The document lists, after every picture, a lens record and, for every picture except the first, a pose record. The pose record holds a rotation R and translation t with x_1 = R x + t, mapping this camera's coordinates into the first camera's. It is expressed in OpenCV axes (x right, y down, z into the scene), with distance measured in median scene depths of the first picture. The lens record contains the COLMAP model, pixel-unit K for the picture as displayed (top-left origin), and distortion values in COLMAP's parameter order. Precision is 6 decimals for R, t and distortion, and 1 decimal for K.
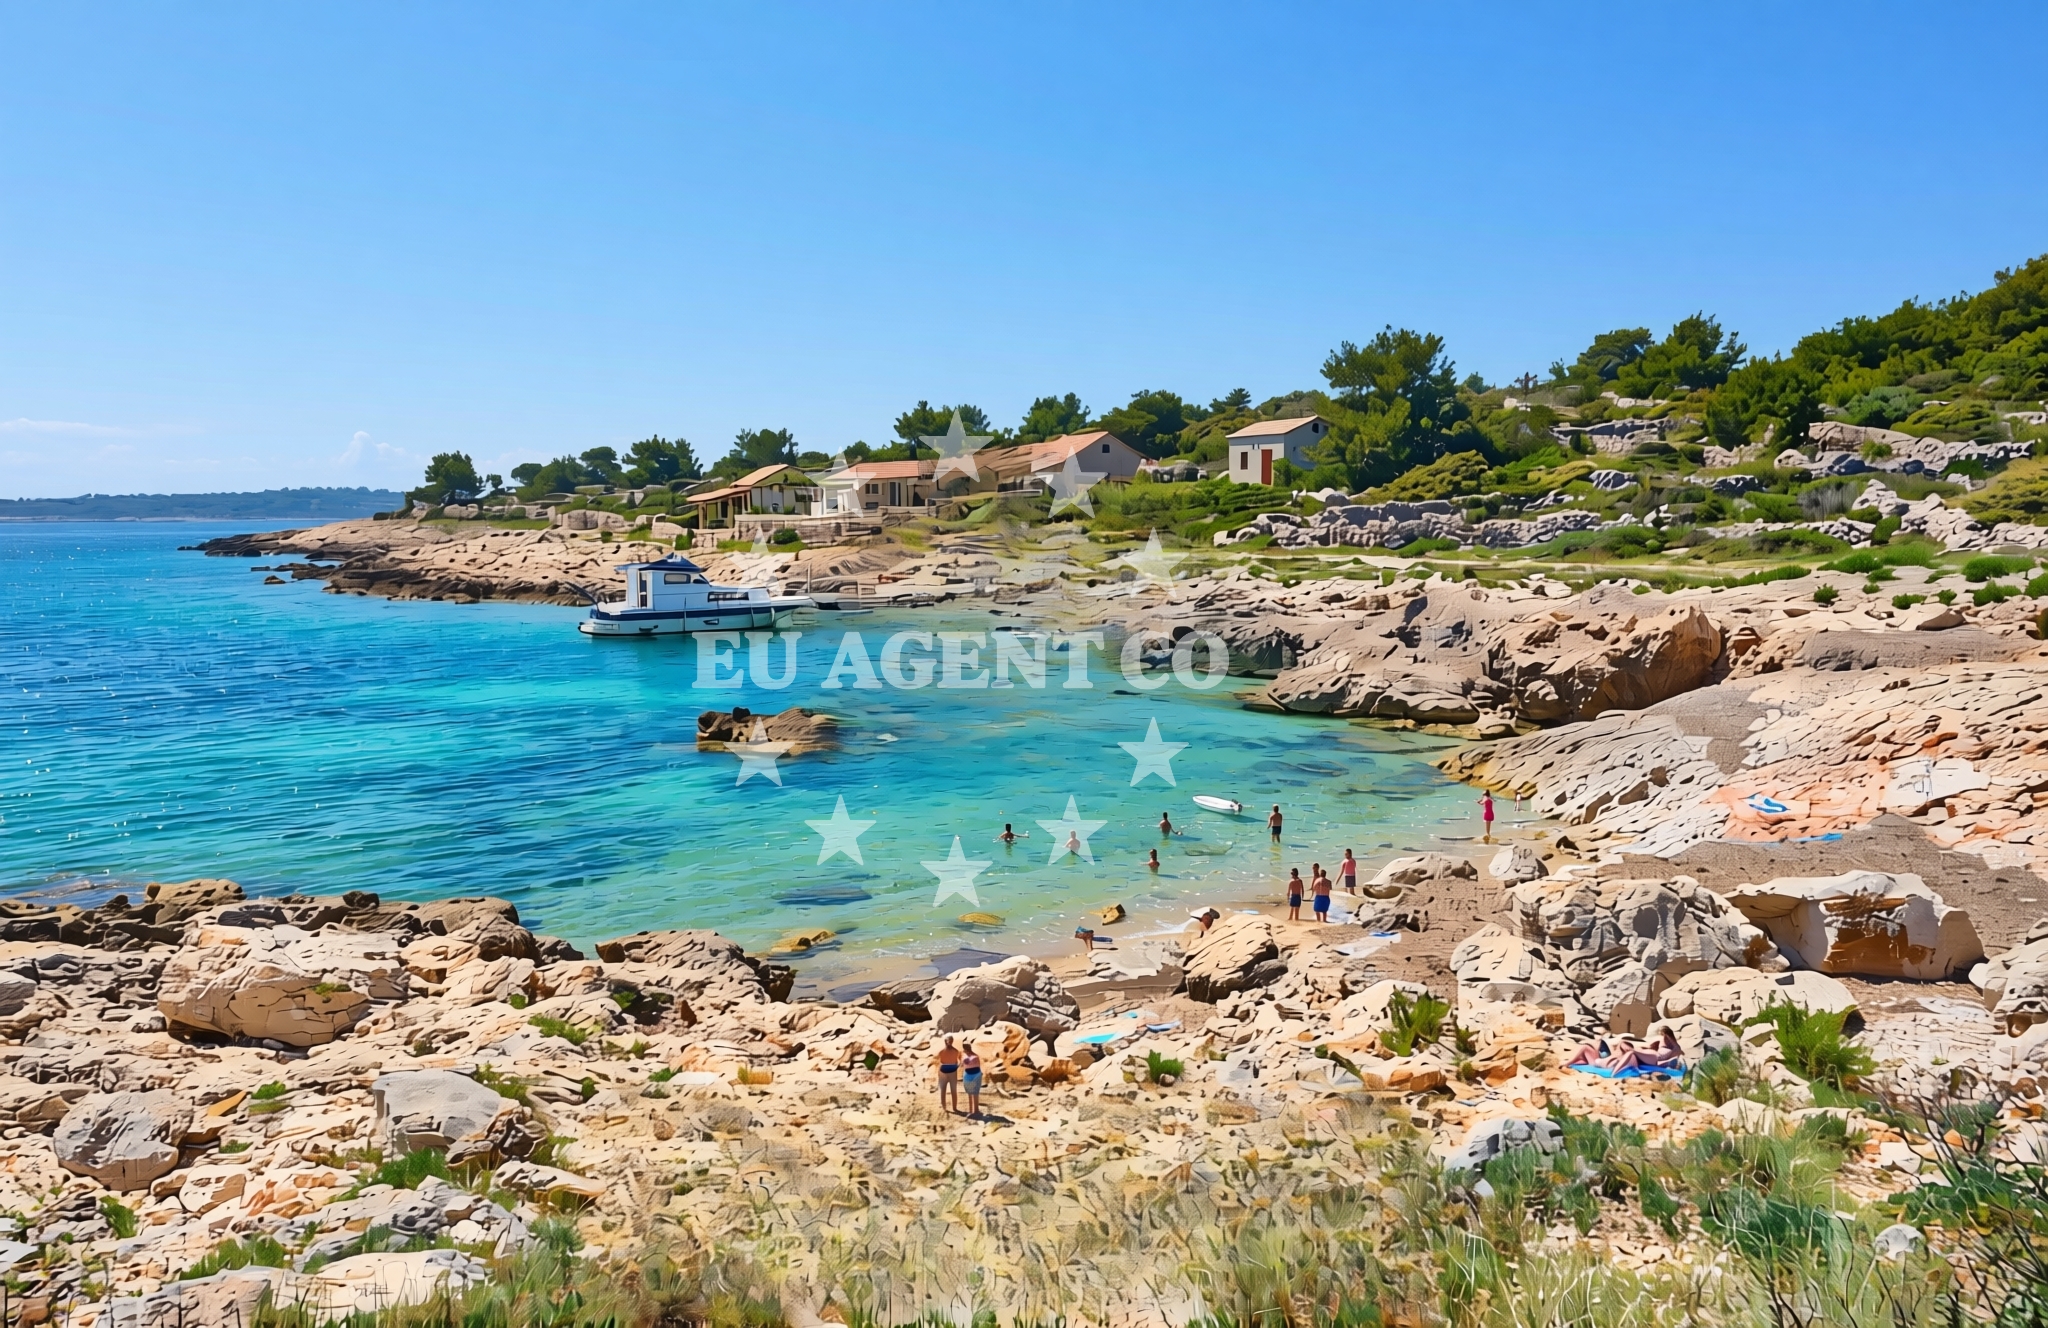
lens RADIAL K [[1296.2, 0, 1024.0], [0, 1296.2, 664.0], [0, 0, 1]] dist [0.001530, -0.001169]
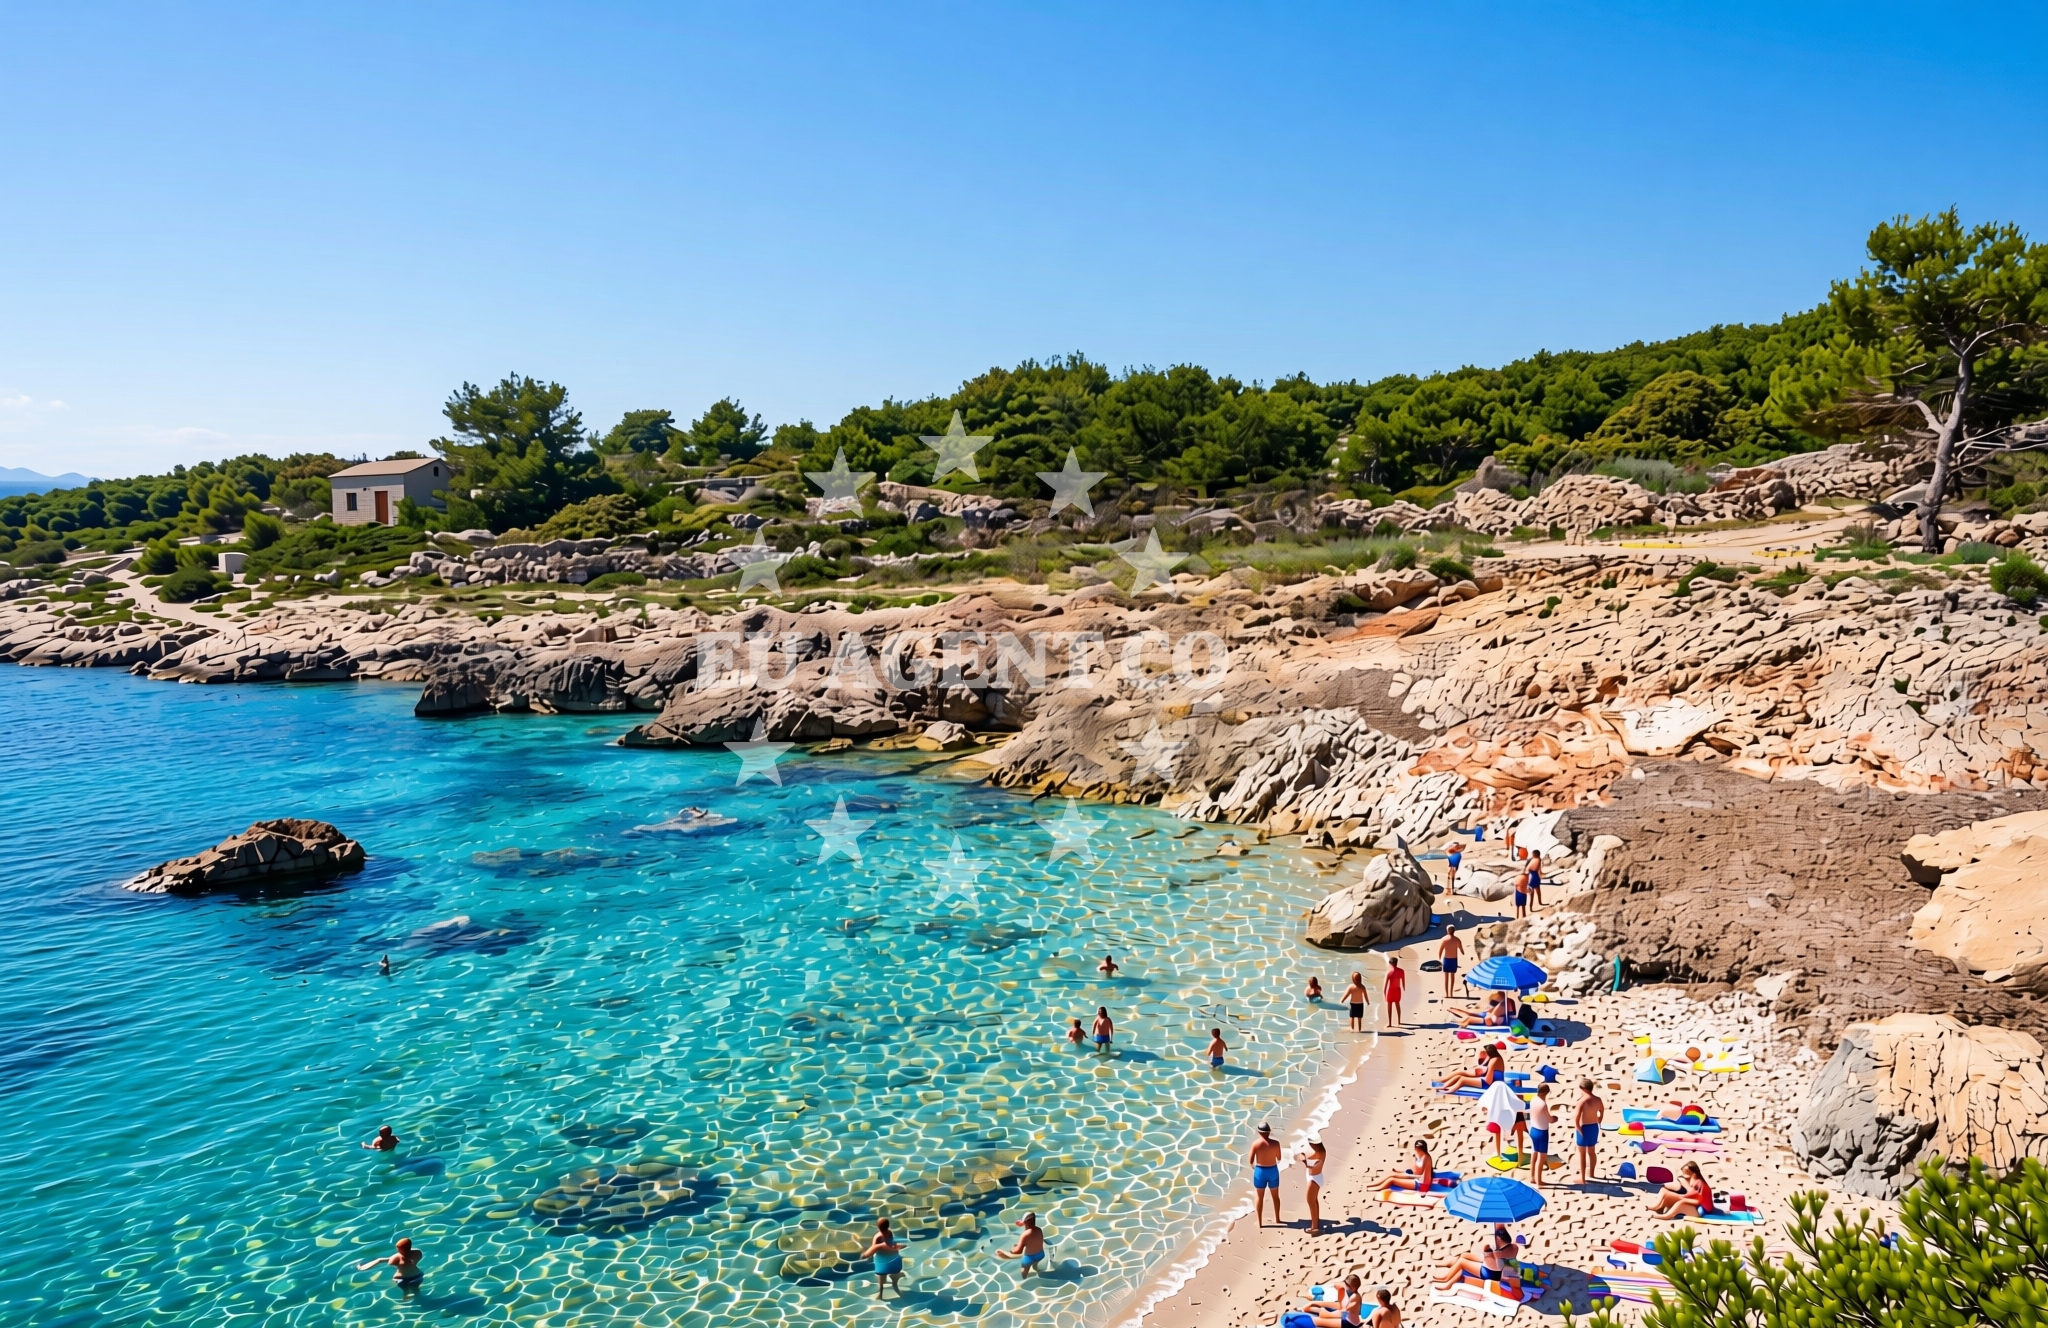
lens RADIAL K [[1147.5, 0, 1024.0], [0, 1147.5, 664.0], [0, 0, 1]] dist [0.000972, 0.000046]
pose [[0.746578, -0.066766, 0.661939, -0.042680], [0.086367, 0.996259, 0.003077, -0.000026], [-0.659668, 0.054873, 0.749551, 0.100507]]
